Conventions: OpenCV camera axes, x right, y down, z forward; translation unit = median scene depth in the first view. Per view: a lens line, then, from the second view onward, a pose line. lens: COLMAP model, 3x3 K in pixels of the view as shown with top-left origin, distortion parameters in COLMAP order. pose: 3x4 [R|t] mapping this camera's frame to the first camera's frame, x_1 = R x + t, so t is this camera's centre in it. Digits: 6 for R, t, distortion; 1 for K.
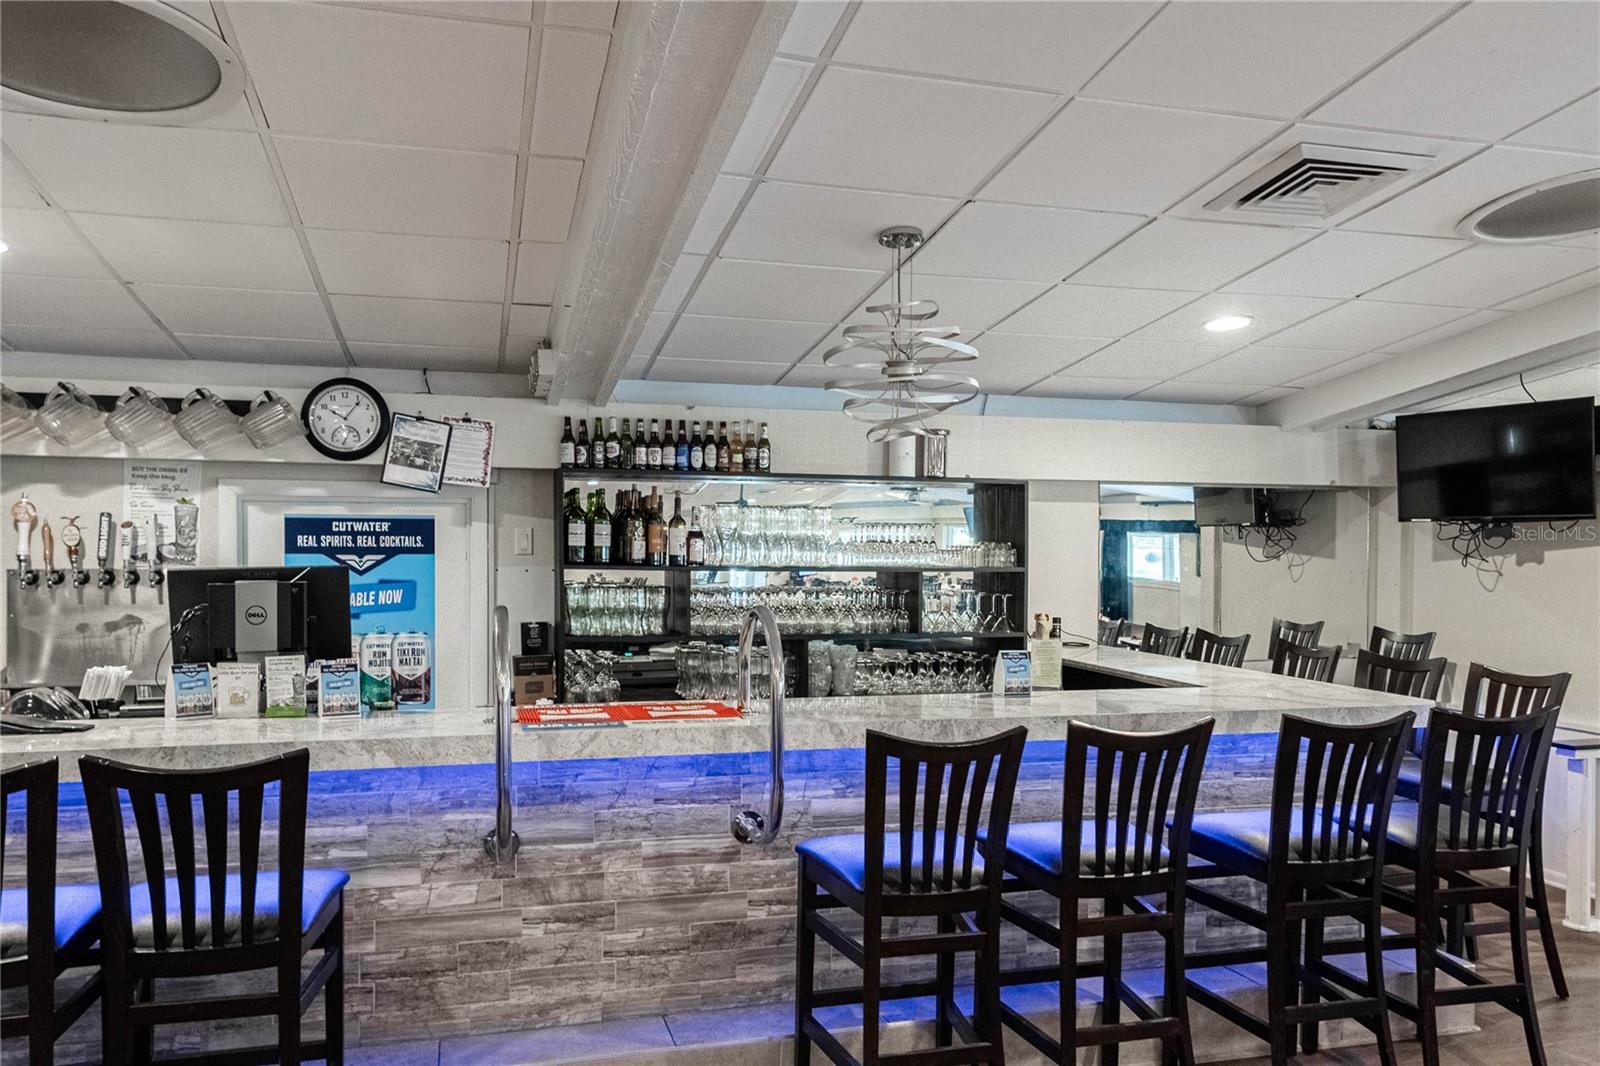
lens RADIAL K [[698.7, 0, 794.4], [0, 698.7, 536.4], [0, 0, 1]] dist [-0.002538, -0.000257]
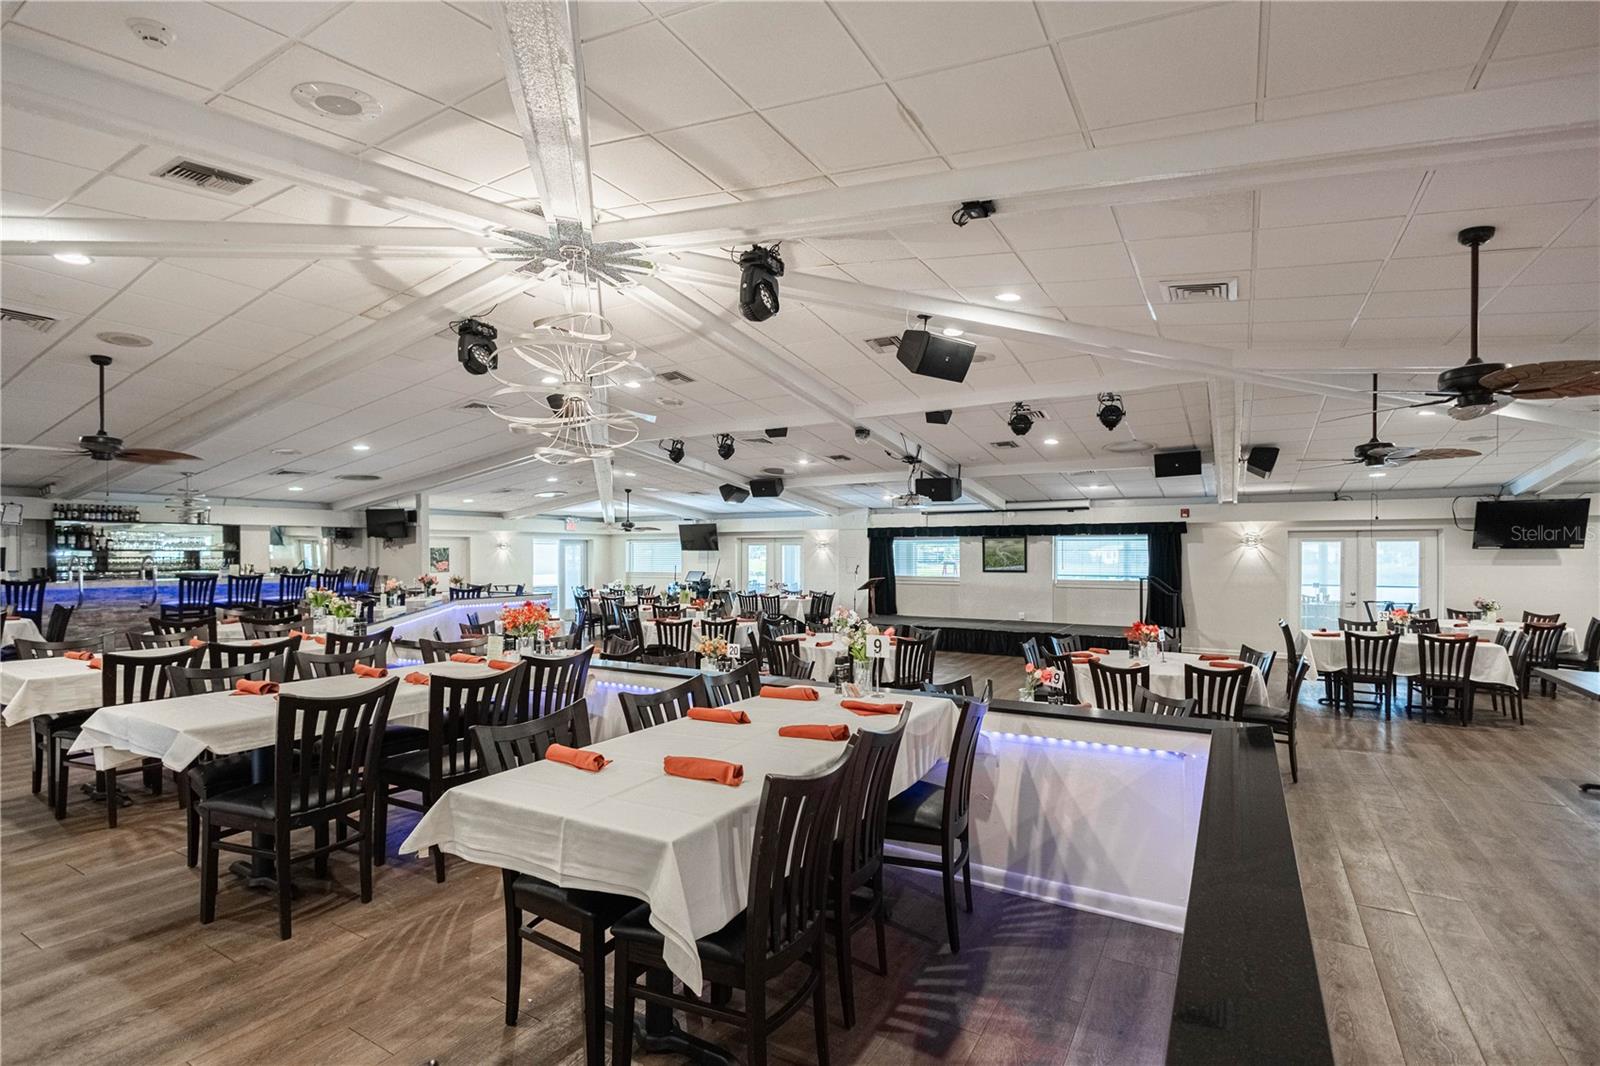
lens RADIAL K [[698.7, 0, 796.9], [0, 698.7, 542.3], [0, 0, 1]] dist [-0.002538, -0.000257]
pose [[0.666359, 0.001830, 0.745629, -0.431021], [0.005725, 0.999955, -0.007571, 0.050477], [-0.745609, 0.009313, 0.666319, -3.589209]]
